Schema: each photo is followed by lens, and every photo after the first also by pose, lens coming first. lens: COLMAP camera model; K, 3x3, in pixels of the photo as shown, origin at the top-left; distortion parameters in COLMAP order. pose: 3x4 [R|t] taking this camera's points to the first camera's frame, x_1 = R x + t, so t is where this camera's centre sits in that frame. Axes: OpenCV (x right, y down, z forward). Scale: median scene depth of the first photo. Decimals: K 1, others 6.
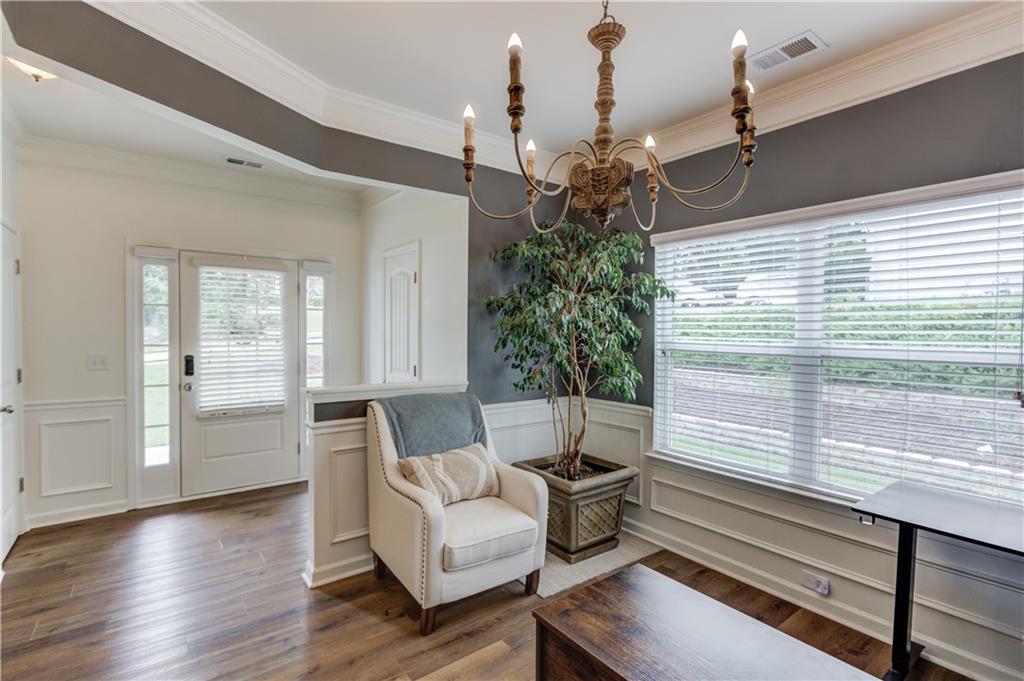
lens RADIAL K [[486.2, 0, 511.0], [0, 486.2, 337.8], [0, 0, 1]] dist [0.007175, -0.000305]
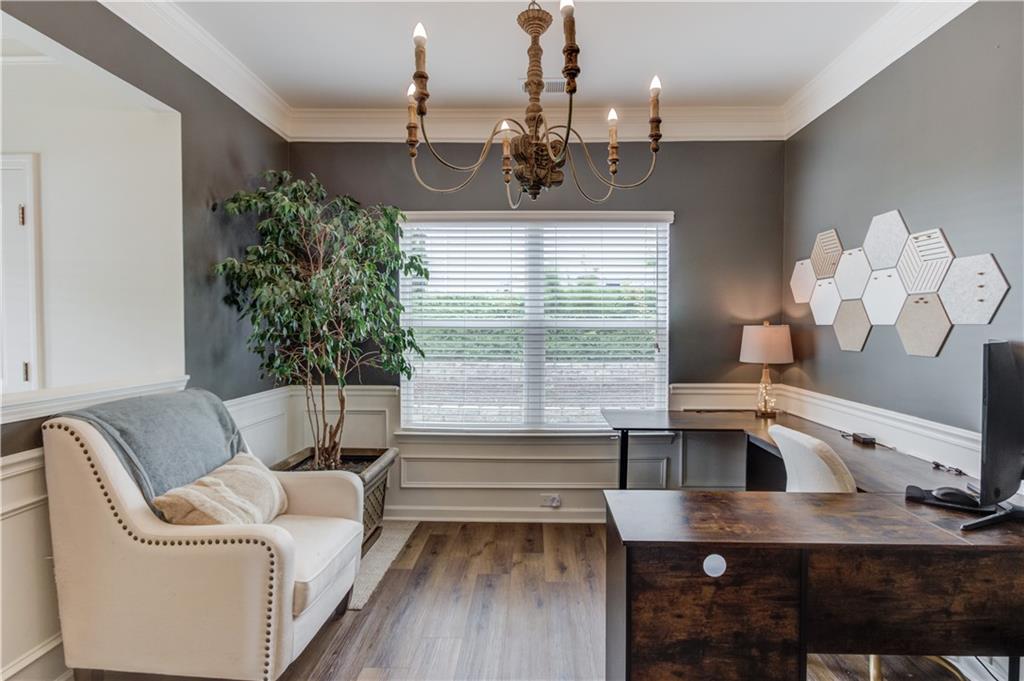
lens RADIAL K [[507.2, 0, 516.4], [0, 507.2, 335.4], [0, 0, 1]] dist [-0.017106, 0.000090]
pose [[0.619598, -0.023793, 0.784559, -0.393884], [0.015507, 0.999716, 0.018072, 0.027991], [-0.784766, 0.000969, 0.619791, 0.188701]]
